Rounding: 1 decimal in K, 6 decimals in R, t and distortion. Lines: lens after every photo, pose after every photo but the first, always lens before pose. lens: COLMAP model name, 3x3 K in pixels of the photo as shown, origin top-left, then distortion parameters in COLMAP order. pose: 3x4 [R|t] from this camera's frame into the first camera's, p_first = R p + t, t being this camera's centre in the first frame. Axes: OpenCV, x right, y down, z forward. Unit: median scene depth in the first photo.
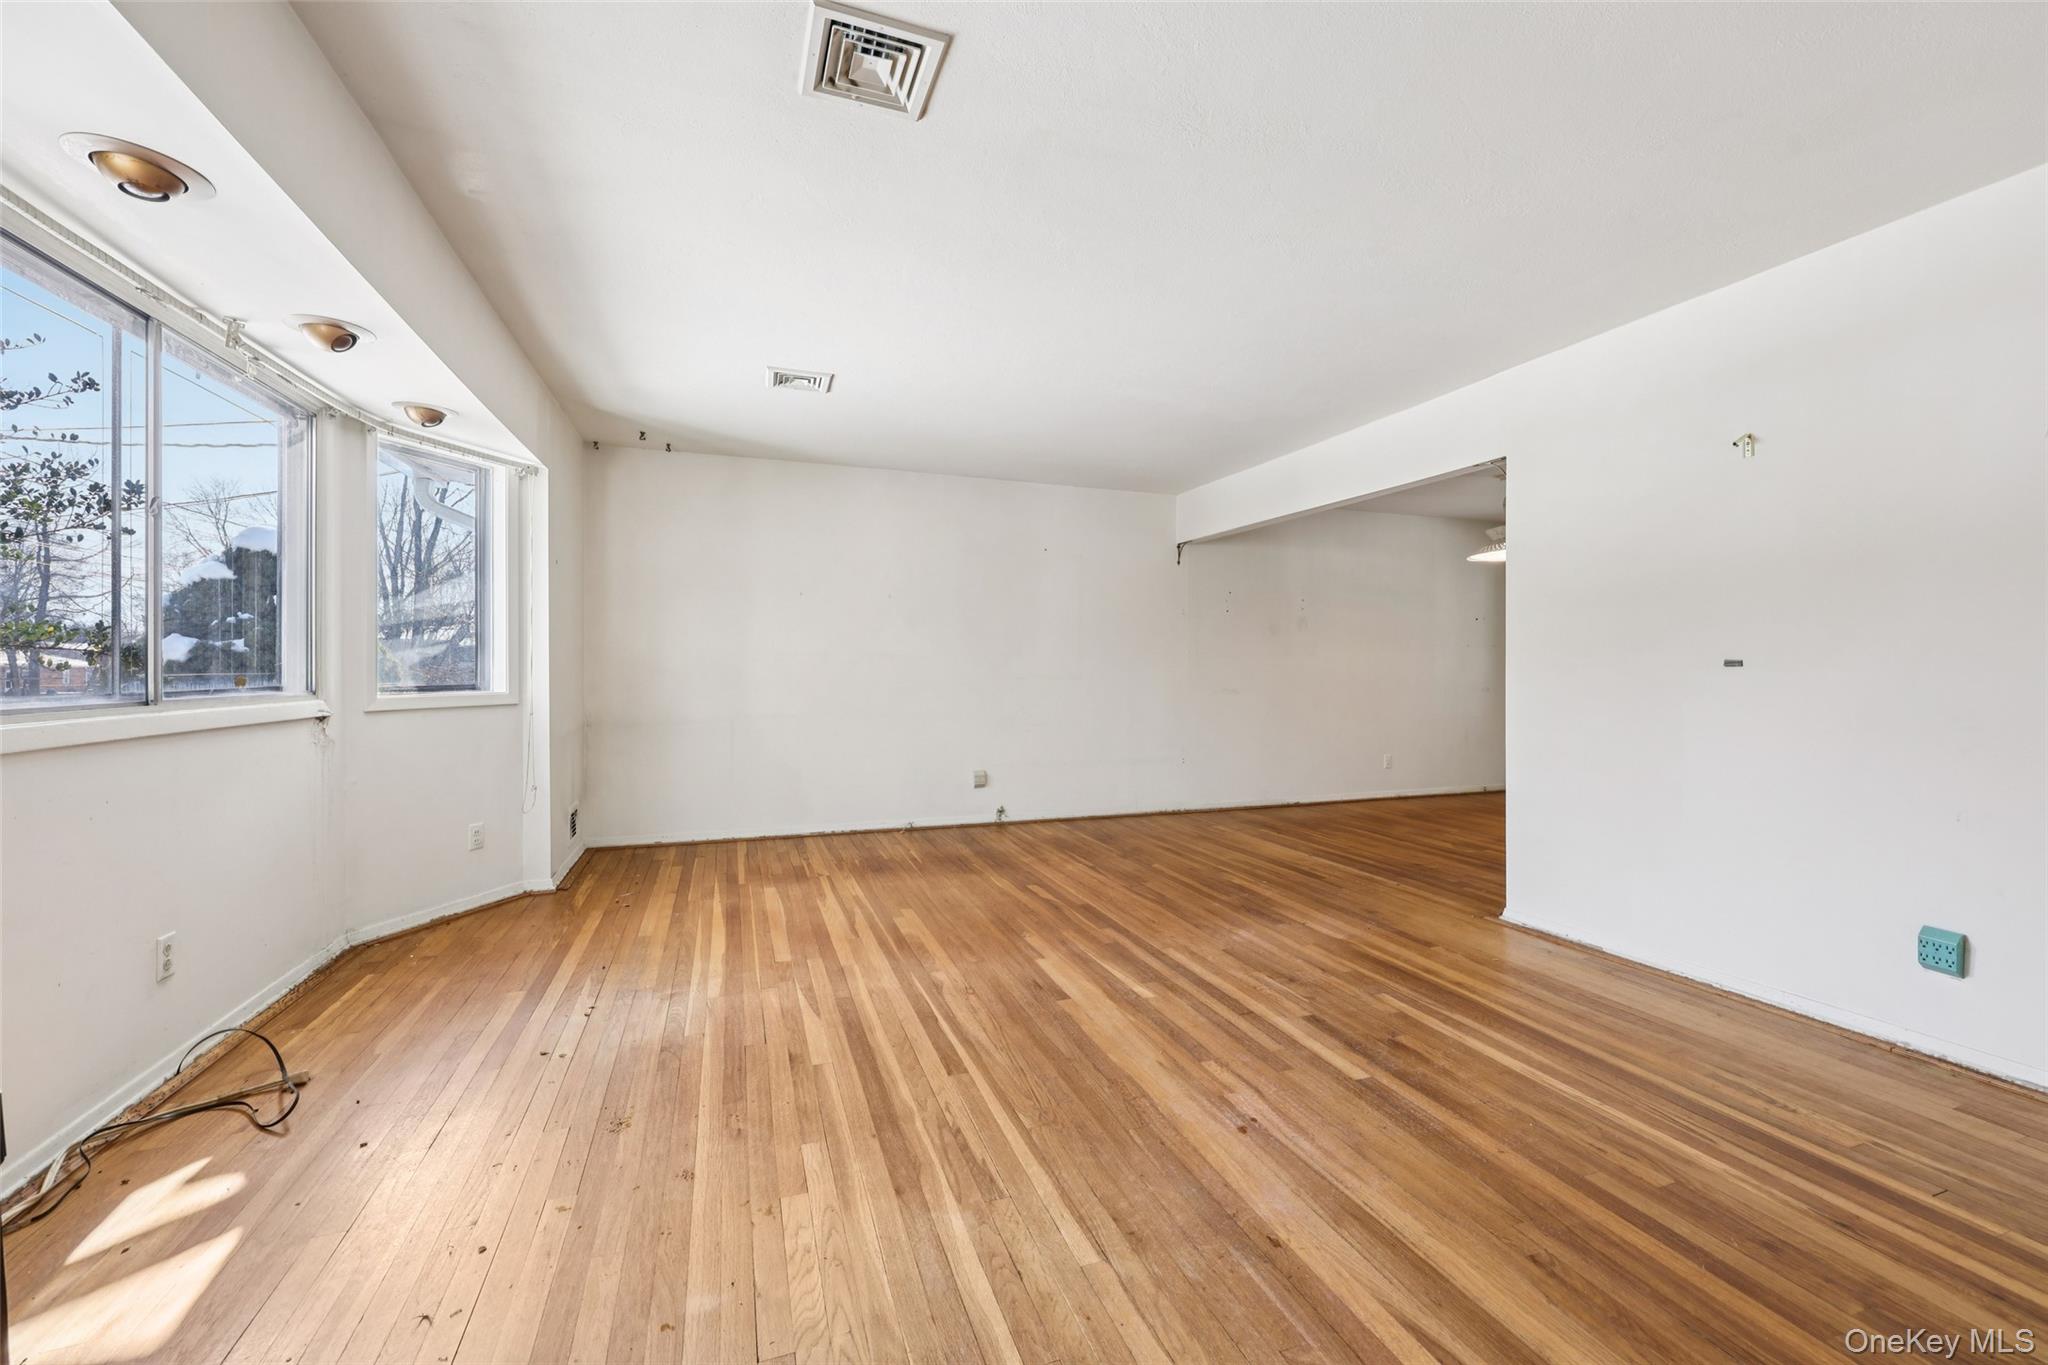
lens RADIAL K [[825.4, 0, 1028.1], [0, 825.4, 668.4], [0, 0, 1]] dist [-0.000146, 0.000164]
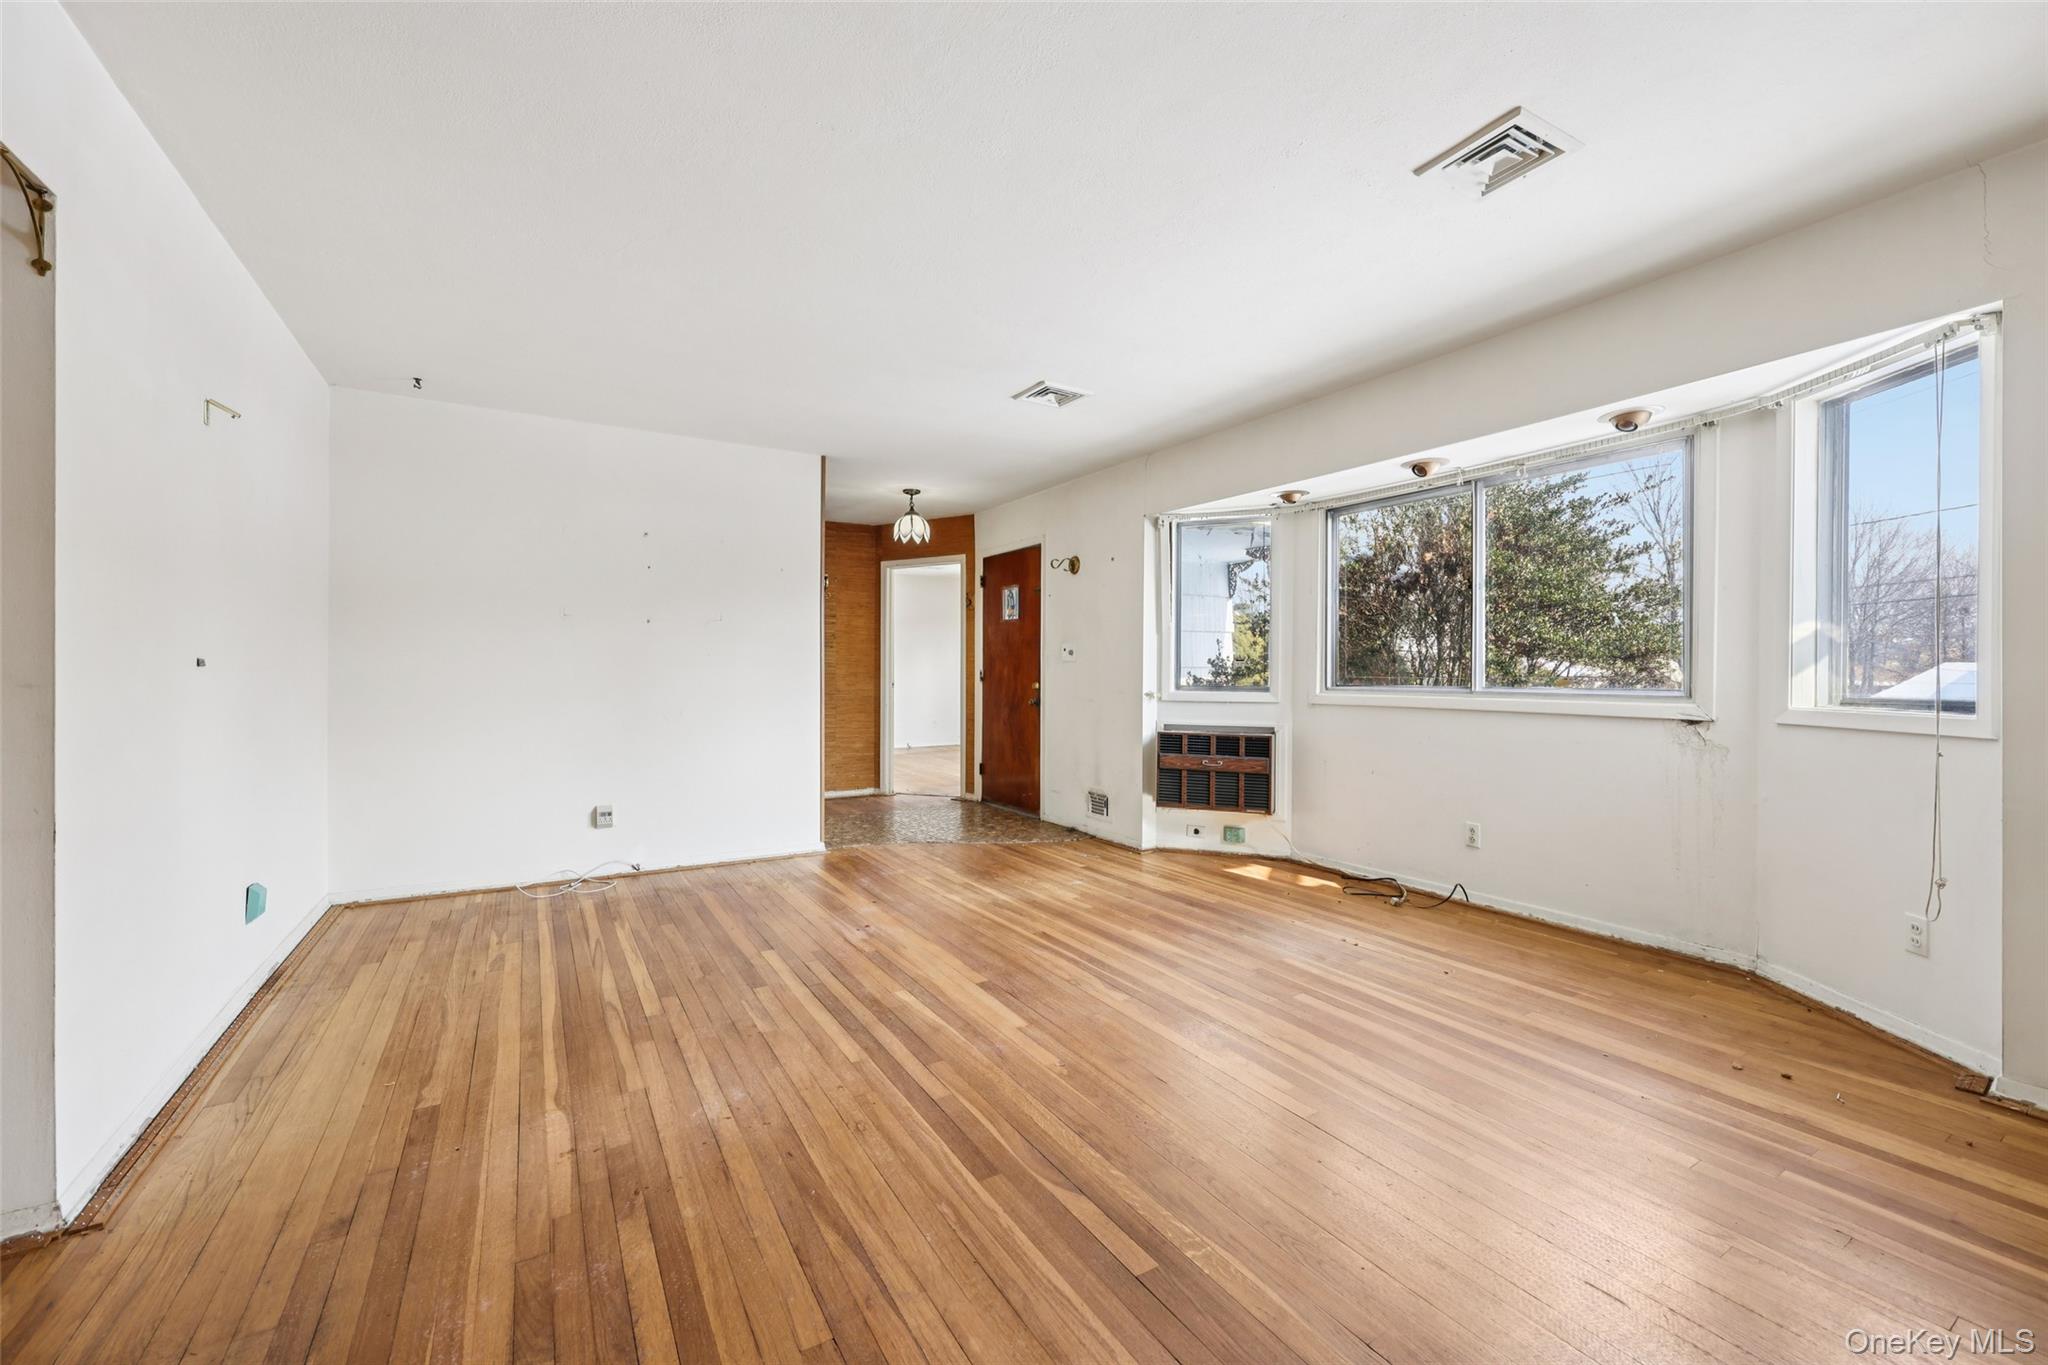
lens RADIAL K [[825.4, 0, 1028.1], [0, 825.4, 668.4], [0, 0, 1]] dist [-0.000146, 0.000164]
pose [[-0.981116, -0.002956, -0.193397, 0.189638], [-0.002849, 0.999996, -0.000834, -0.003384], [0.193399, -0.000268, -0.981120, 2.026997]]
